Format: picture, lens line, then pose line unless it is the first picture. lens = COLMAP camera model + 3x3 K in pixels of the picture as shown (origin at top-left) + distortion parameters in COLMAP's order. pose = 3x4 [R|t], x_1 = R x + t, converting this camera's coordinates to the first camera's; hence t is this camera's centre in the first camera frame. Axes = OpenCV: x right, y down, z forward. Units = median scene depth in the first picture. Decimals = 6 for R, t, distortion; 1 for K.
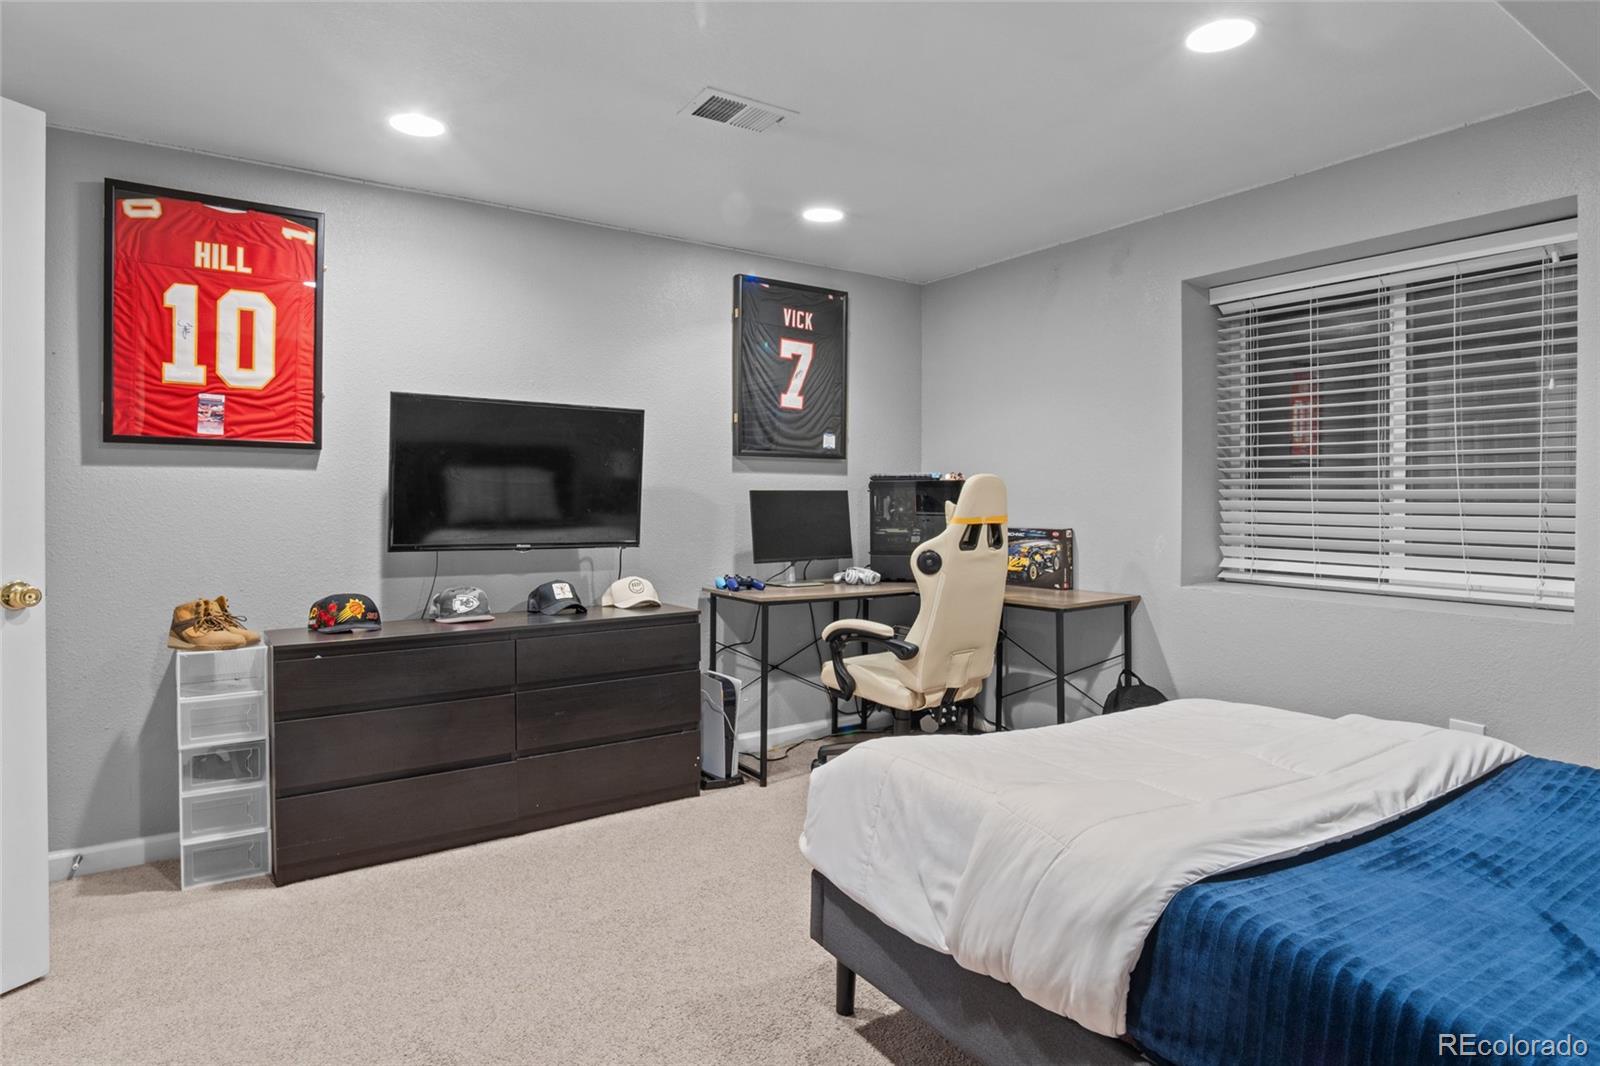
lens RADIAL K [[878.3, 0, 795.2], [0, 878.3, 498.0], [0, 0, 1]] dist [-0.019967, 0.001062]
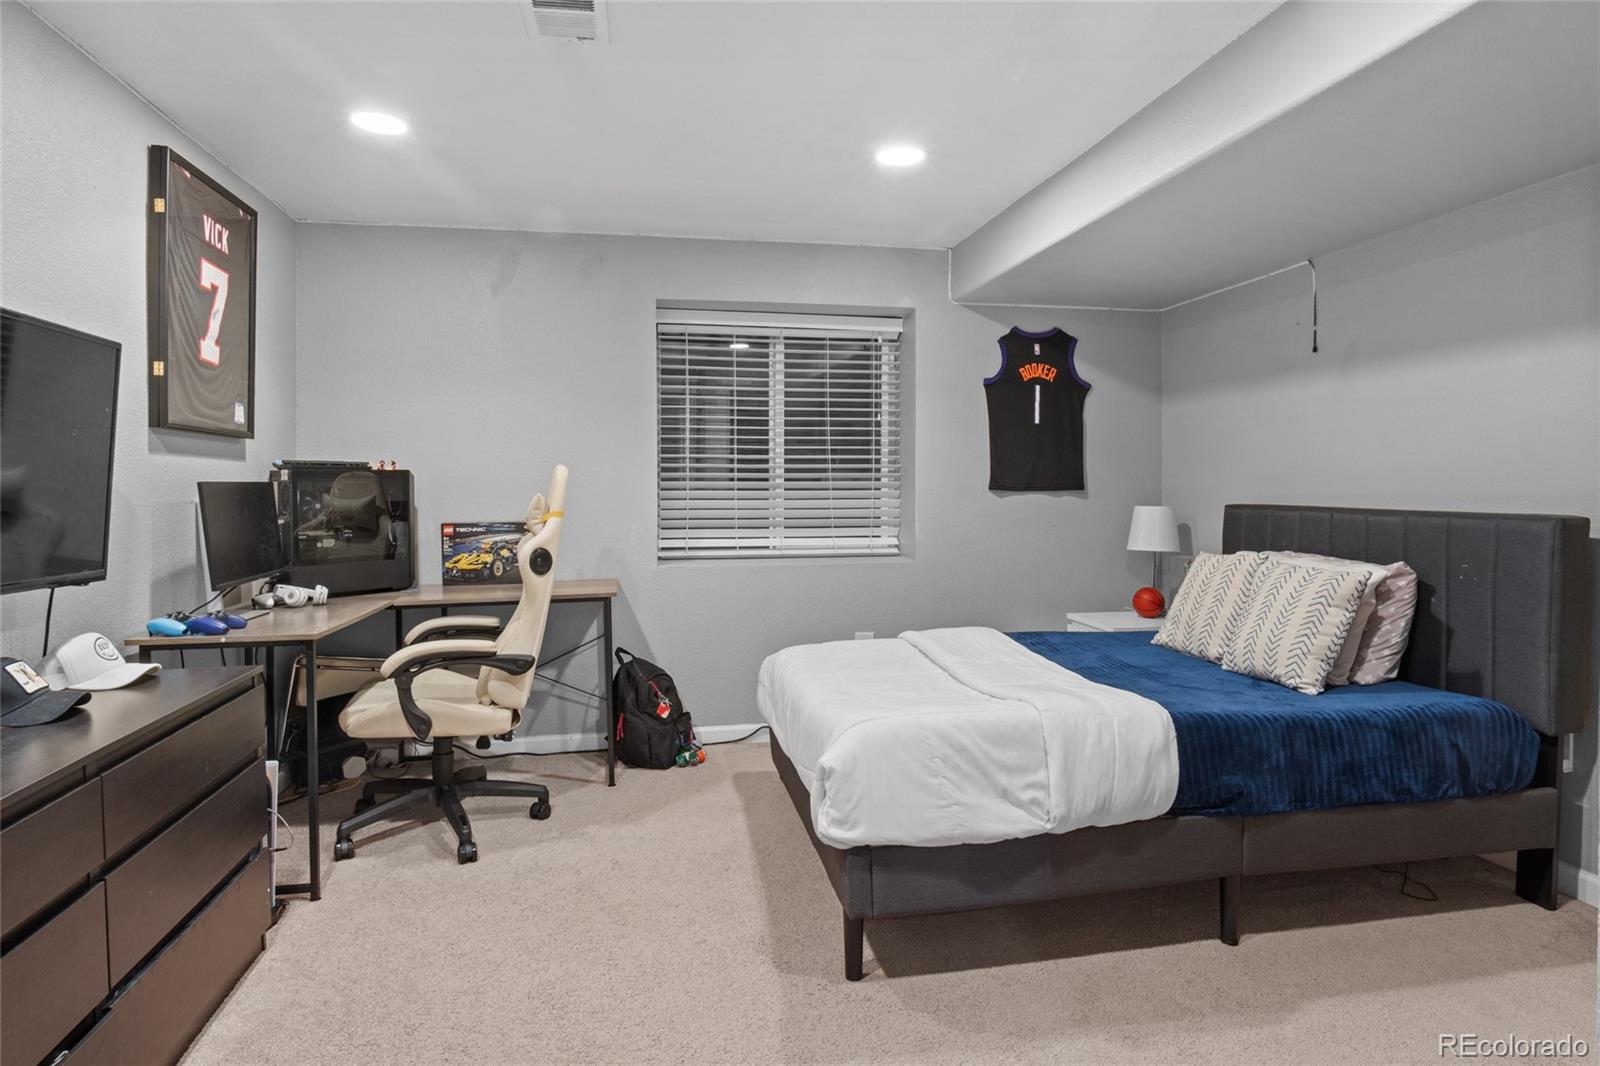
lens RADIAL K [[886.6, 0, 788.6], [0, 886.6, 490.2], [0, 0, 1]] dist [-0.035968, 0.009064]
pose [[0.388907, -0.007450, 0.921247, -0.490287], [0.007223, 0.999961, 0.005037, -0.002565], [-0.921249, 0.004695, 0.388946, 0.341212]]
